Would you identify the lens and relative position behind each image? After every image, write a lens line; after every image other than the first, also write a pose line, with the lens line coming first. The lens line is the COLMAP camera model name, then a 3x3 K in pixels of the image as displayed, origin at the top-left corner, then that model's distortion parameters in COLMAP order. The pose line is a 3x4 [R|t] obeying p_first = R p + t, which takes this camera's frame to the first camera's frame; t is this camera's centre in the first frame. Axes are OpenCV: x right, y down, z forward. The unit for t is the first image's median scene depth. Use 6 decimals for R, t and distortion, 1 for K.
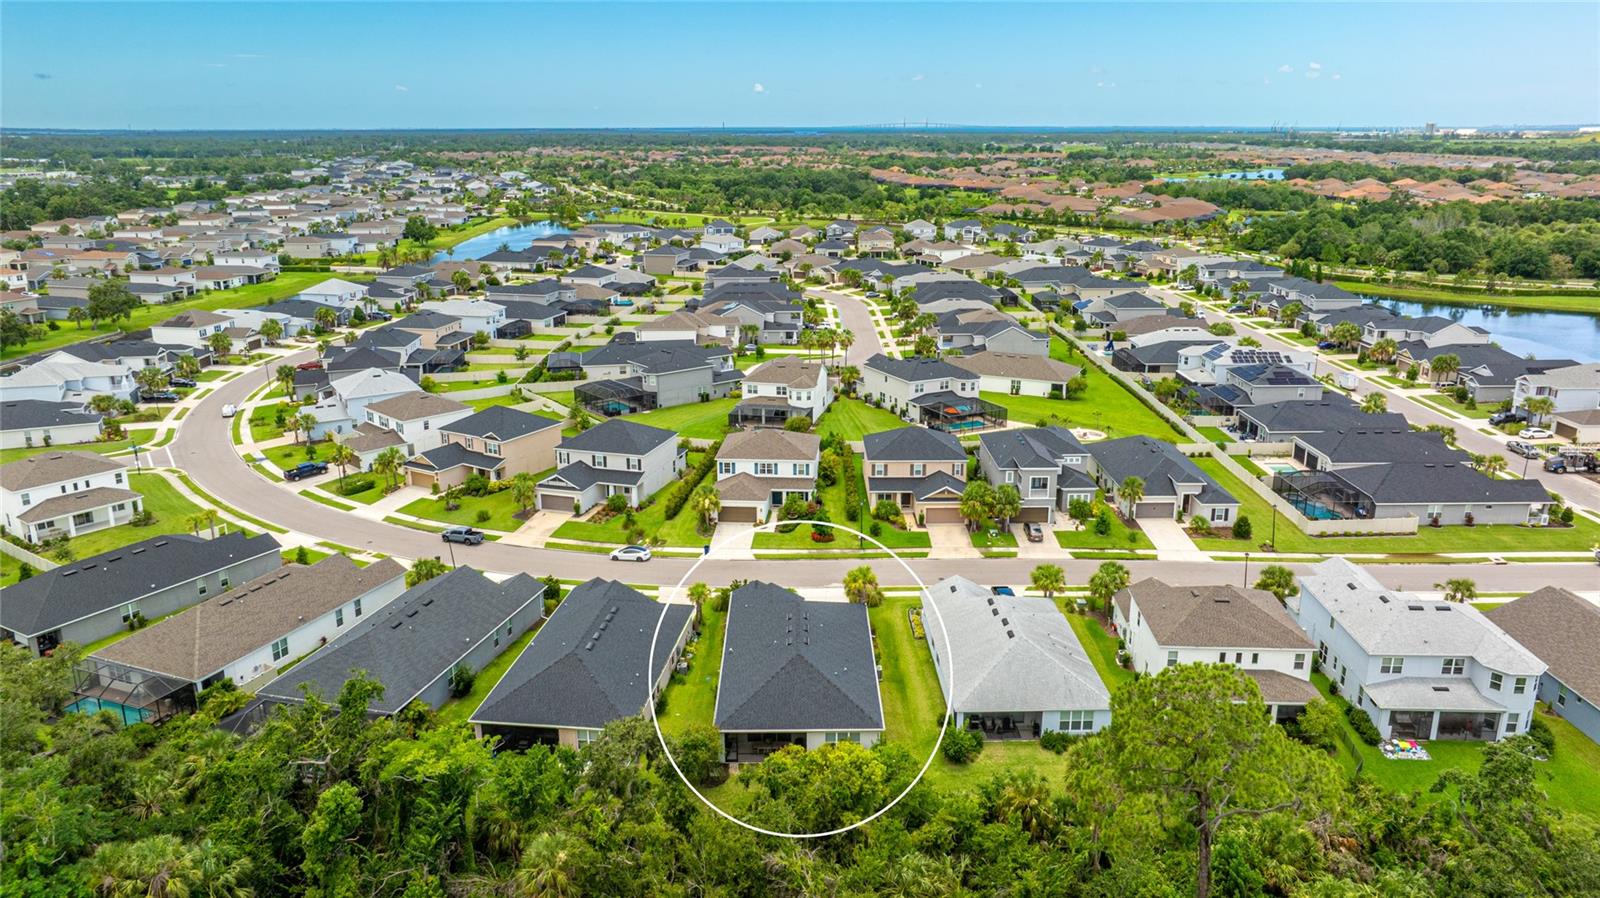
lens RADIAL K [[1113.1, 0, 799.2], [0, 1113.1, 450.1], [0, 0, 1]] dist [-0.022195, 0.007357]
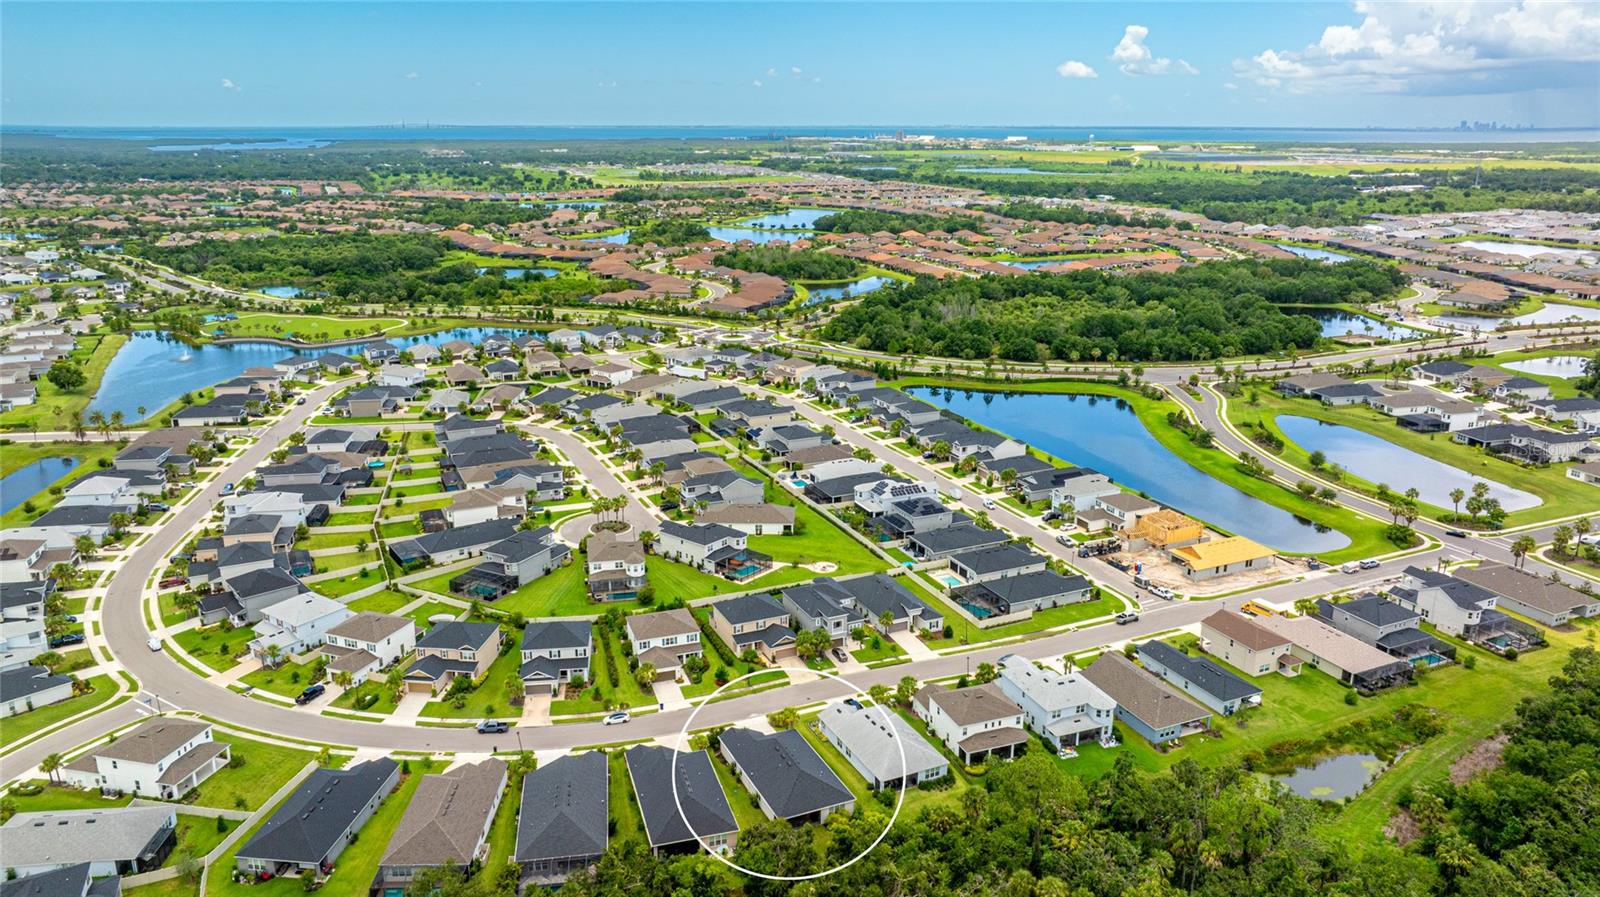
lens RADIAL K [[1113.1, 0, 799.1], [0, 1113.1, 448.2], [0, 0, 1]] dist [-0.022195, 0.007357]
pose [[0.914588, -0.109053, 0.389404, -0.345572], [0.111775, 0.993609, 0.015737, -0.200797], [-0.388632, 0.029132, 0.920933, -0.395043]]
